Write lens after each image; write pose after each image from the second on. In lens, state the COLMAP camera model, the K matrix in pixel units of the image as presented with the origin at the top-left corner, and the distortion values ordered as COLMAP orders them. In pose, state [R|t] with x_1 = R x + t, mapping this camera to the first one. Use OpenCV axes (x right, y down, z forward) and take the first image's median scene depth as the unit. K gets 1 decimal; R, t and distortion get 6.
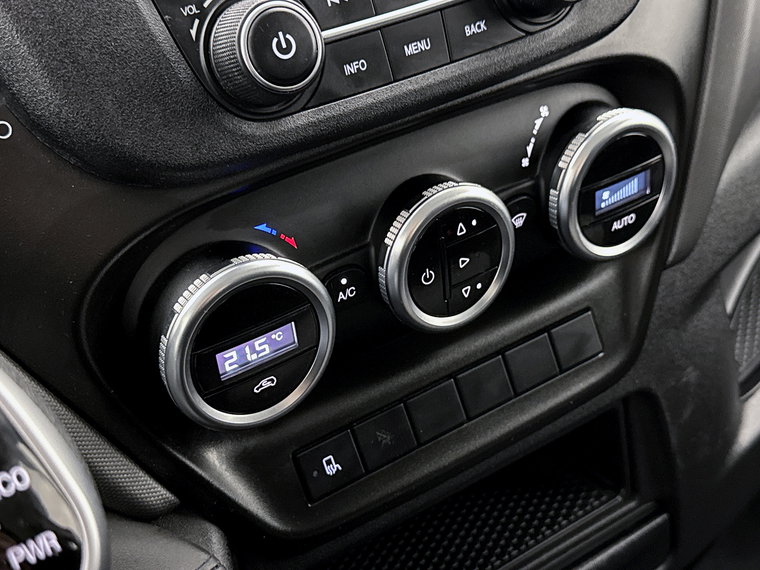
lens RADIAL K [[1065.8, 0, 387.7], [0, 1065.8, 317.3], [0, 0, 1]] dist [0.083475, 0.000000]
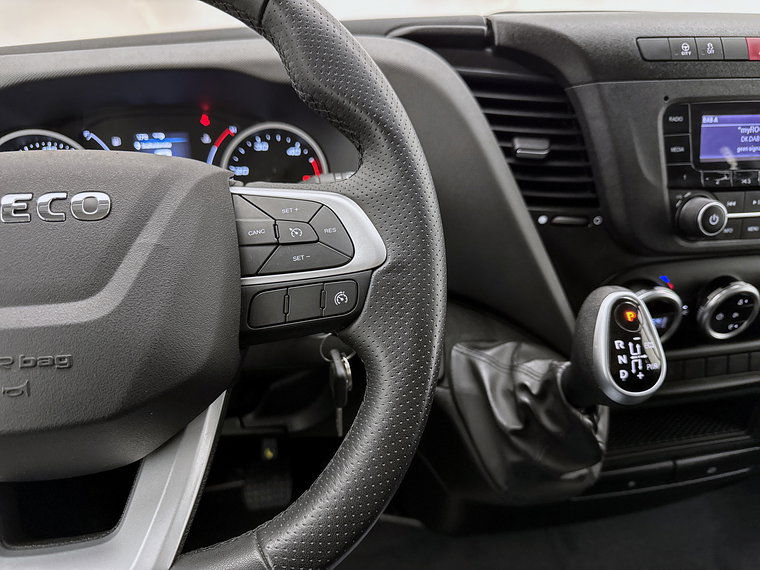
lens RADIAL K [[566.9, 0, 376.2], [0, 566.9, 285.1], [0, 0, 1]] dist [0.028324, -0.045205]
pose [[0.917892, 0.307766, -0.250508, -0.368997], [-0.307423, 0.950667, 0.041523, 0.081017], [0.250929, 0.038898, 0.967224, -0.458264]]
